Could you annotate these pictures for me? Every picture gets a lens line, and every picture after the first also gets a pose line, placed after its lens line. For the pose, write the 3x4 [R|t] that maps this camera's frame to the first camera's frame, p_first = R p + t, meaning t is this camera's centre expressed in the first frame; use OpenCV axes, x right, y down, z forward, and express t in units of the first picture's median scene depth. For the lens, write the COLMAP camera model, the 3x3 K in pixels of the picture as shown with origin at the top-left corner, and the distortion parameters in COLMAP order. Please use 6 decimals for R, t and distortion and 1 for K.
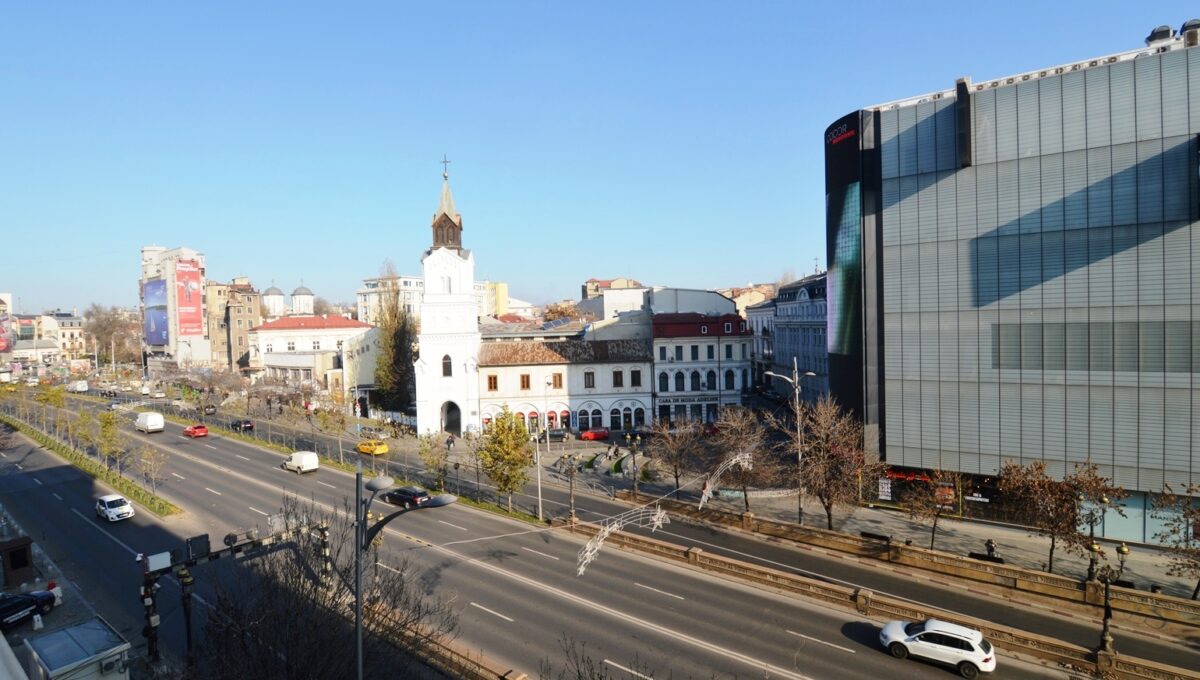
lens RADIAL K [[585.8, 0, 593.3], [0, 585.8, 338.9], [0, 0, 1]] dist [-0.004822, -0.011701]
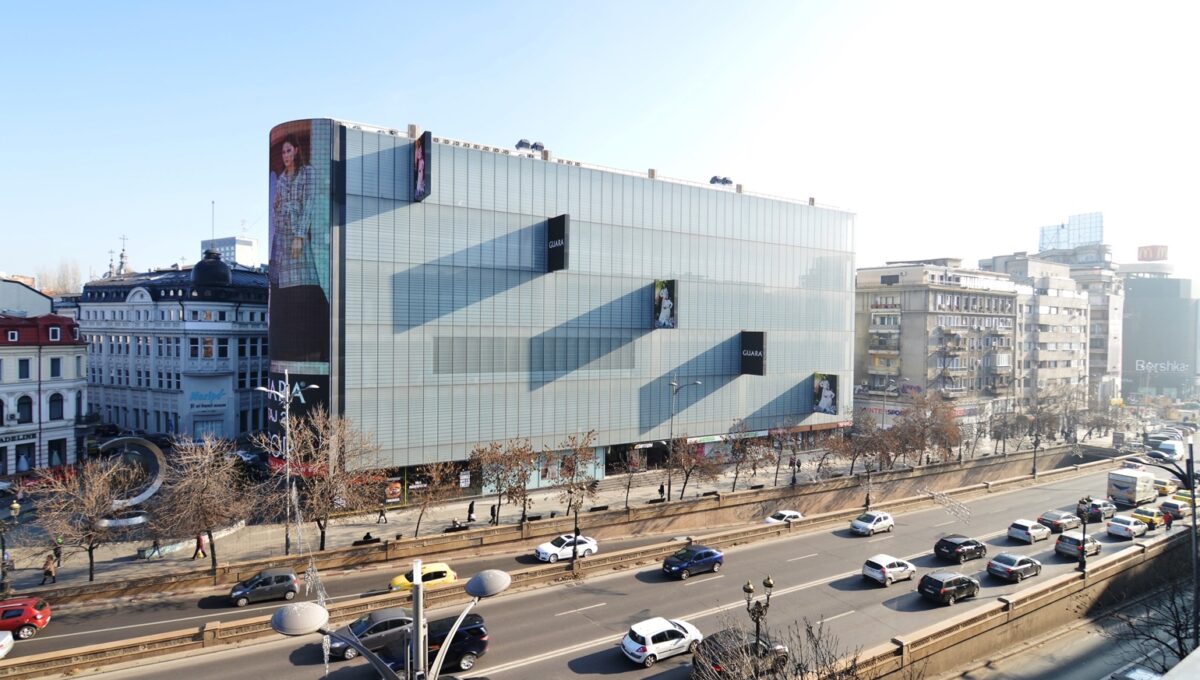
lens RADIAL K [[585.8, 0, 593.3], [0, 585.8, 338.9], [0, 0, 1]] dist [-0.004822, -0.011701]
pose [[0.393224, 0.018761, 0.919251, -0.286160], [0.000791, 0.999785, -0.020742, 0.003748], [-0.919443, 0.008883, 0.393124, 0.210743]]
